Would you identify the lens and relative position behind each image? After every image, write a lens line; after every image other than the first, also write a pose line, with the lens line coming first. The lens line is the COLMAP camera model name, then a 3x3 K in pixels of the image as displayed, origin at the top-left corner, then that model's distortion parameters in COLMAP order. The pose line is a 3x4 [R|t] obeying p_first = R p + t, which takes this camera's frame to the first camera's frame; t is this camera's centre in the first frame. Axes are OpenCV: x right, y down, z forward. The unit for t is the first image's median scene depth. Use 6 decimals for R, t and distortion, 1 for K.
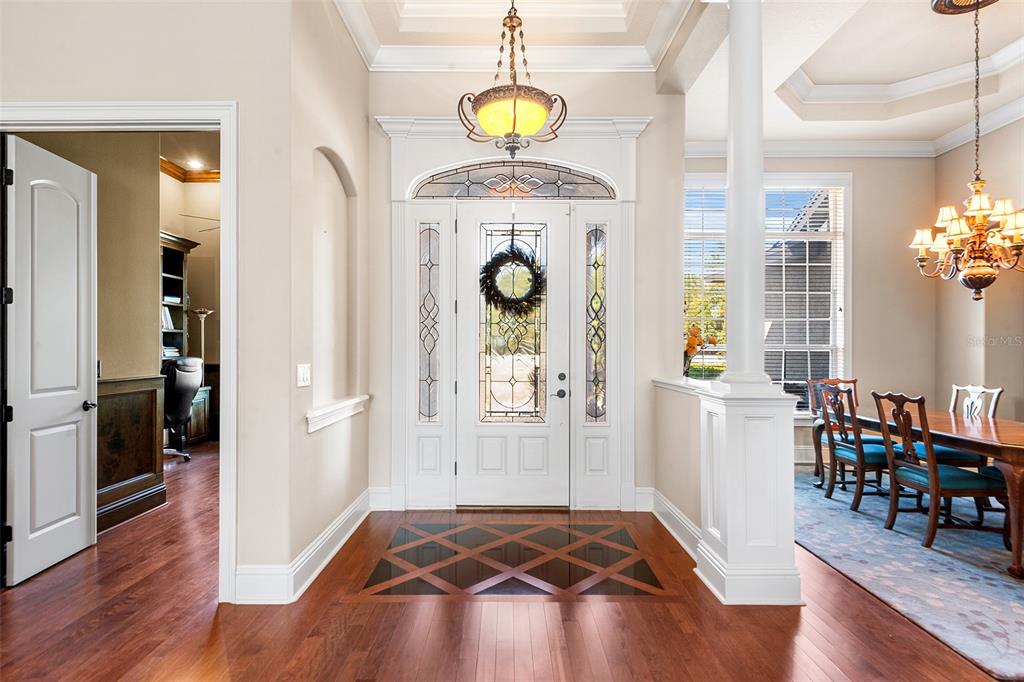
lens RADIAL K [[518.9, 0, 506.0], [0, 518.9, 341.9], [0, 0, 1]] dist [0.003978, -0.000112]
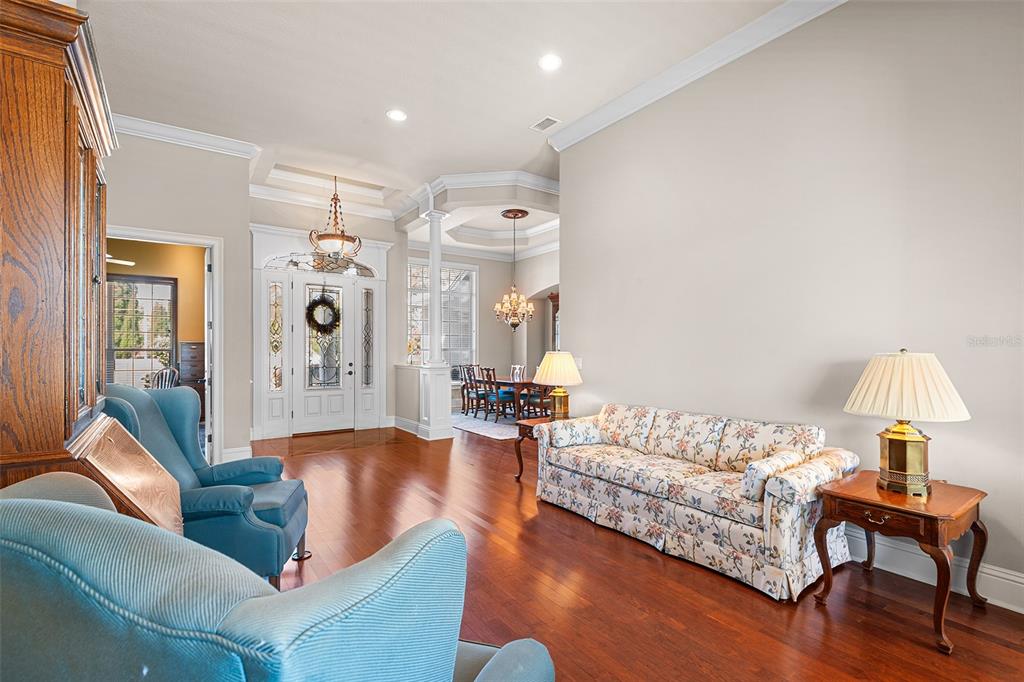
lens RADIAL K [[467.6, 0, 511.3], [0, 467.6, 346.7], [0, 0, 1]] dist [0.026477, -0.012279]
pose [[0.812779, 0.003815, 0.582560, -0.436622], [-0.004236, 0.999991, -0.000639, -0.003620], [-0.582557, -0.001949, 0.812787, -0.822206]]
